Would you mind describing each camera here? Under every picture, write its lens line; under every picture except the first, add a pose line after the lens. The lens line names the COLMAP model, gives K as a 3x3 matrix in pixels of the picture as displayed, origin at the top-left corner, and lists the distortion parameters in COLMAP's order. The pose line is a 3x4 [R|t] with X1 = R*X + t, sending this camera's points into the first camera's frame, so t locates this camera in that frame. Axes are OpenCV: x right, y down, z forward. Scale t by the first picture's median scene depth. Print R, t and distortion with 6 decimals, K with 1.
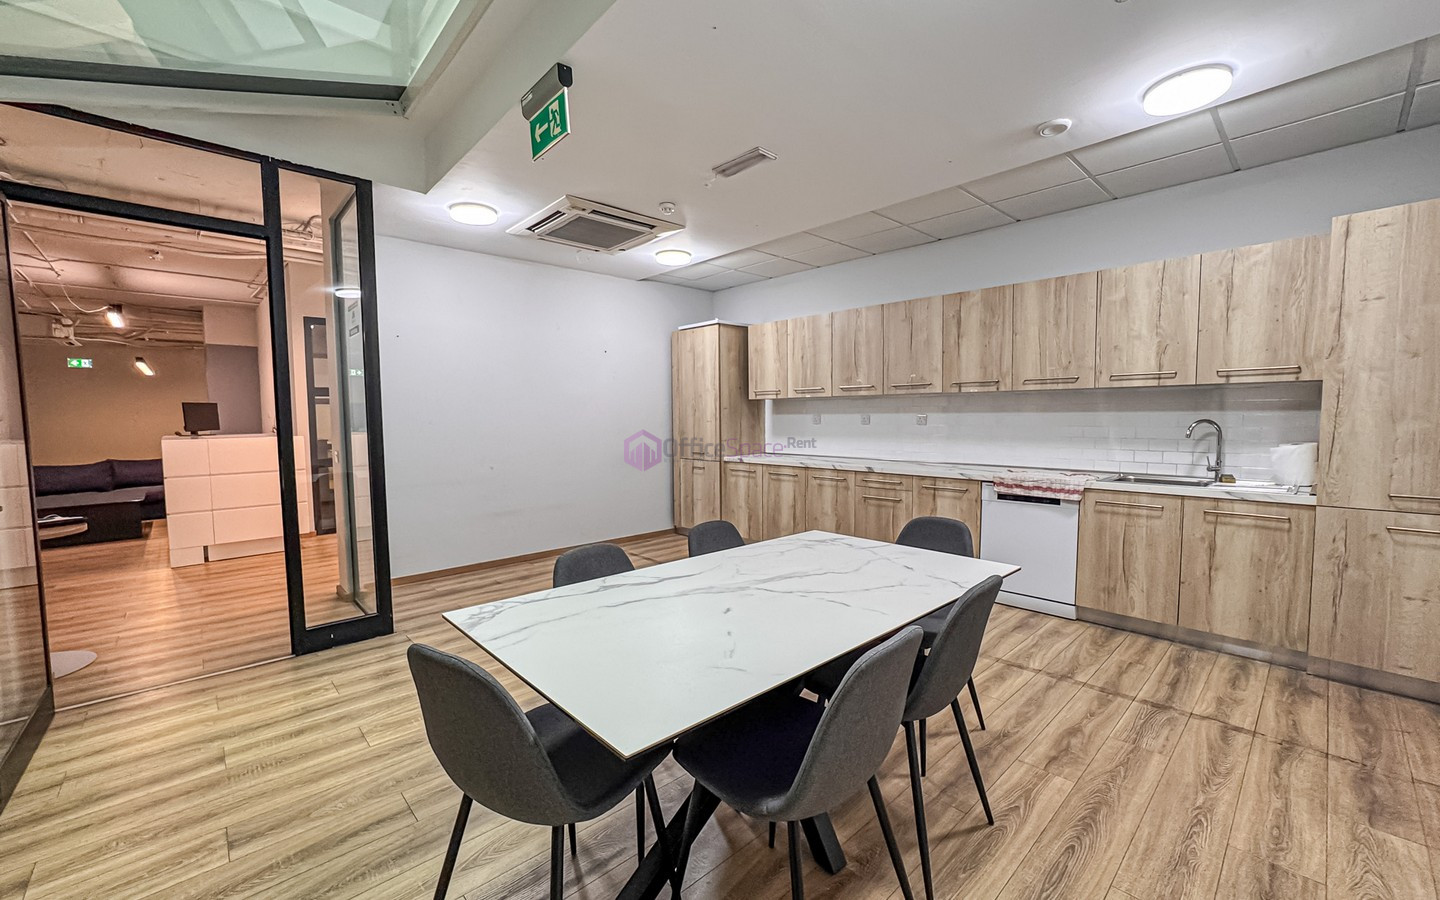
lens RADIAL K [[588.6, 0, 724.0], [0, 588.6, 453.0], [0, 0, 1]] dist [-0.029405, 0.016030]
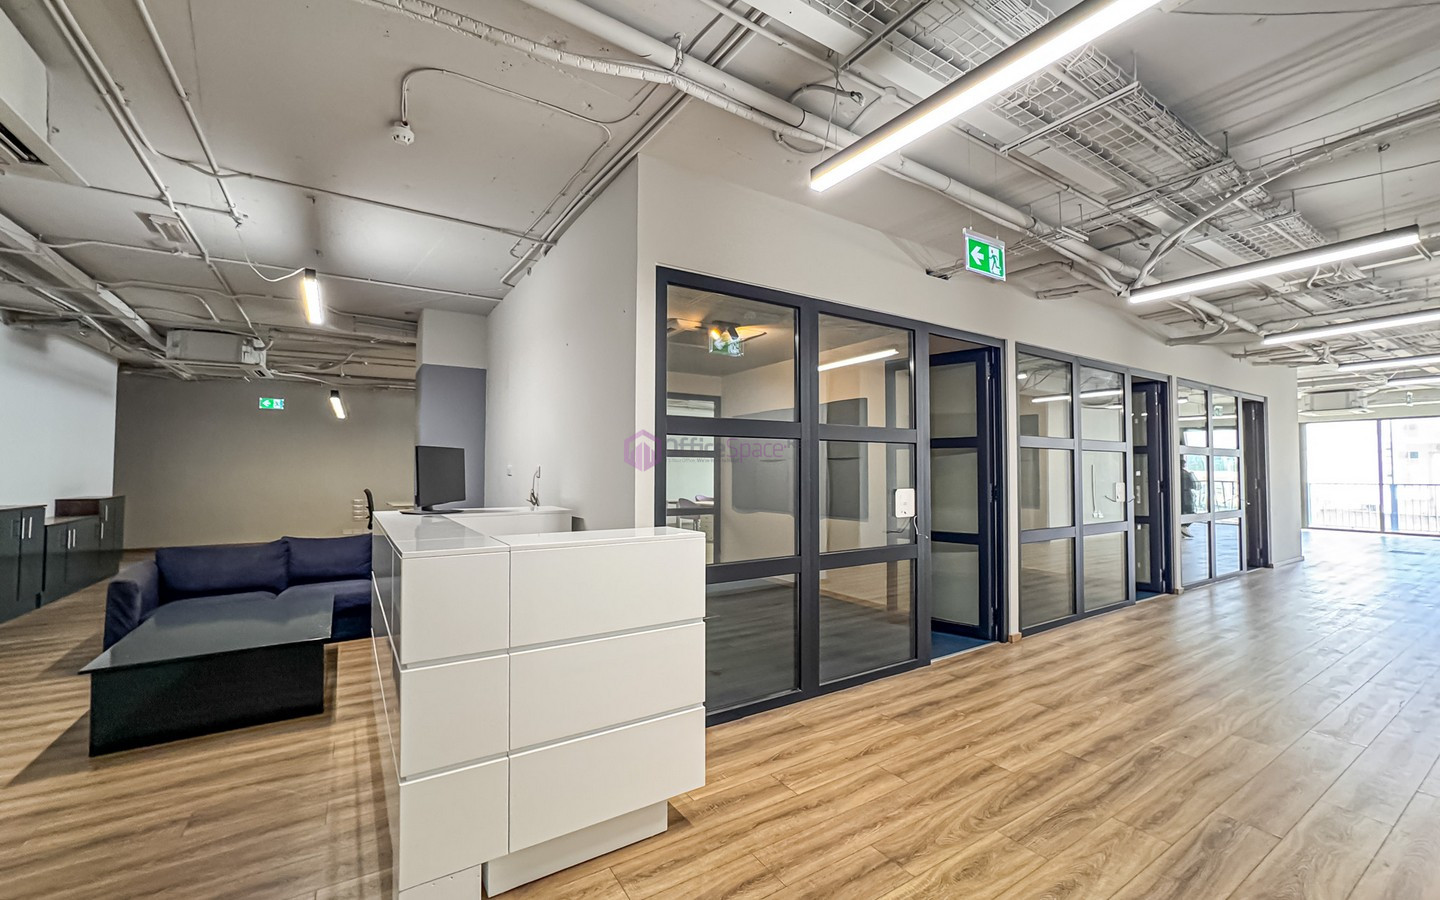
lens RADIAL K [[588.6, 0, 724.0], [0, 588.6, 453.0], [0, 0, 1]] dist [-0.029405, 0.016030]
pose [[0.983290, 0.005384, -0.181966, -0.407393], [-0.022478, 0.995504, -0.092013, -0.029602], [0.180652, 0.094565, 0.978990, 0.393415]]
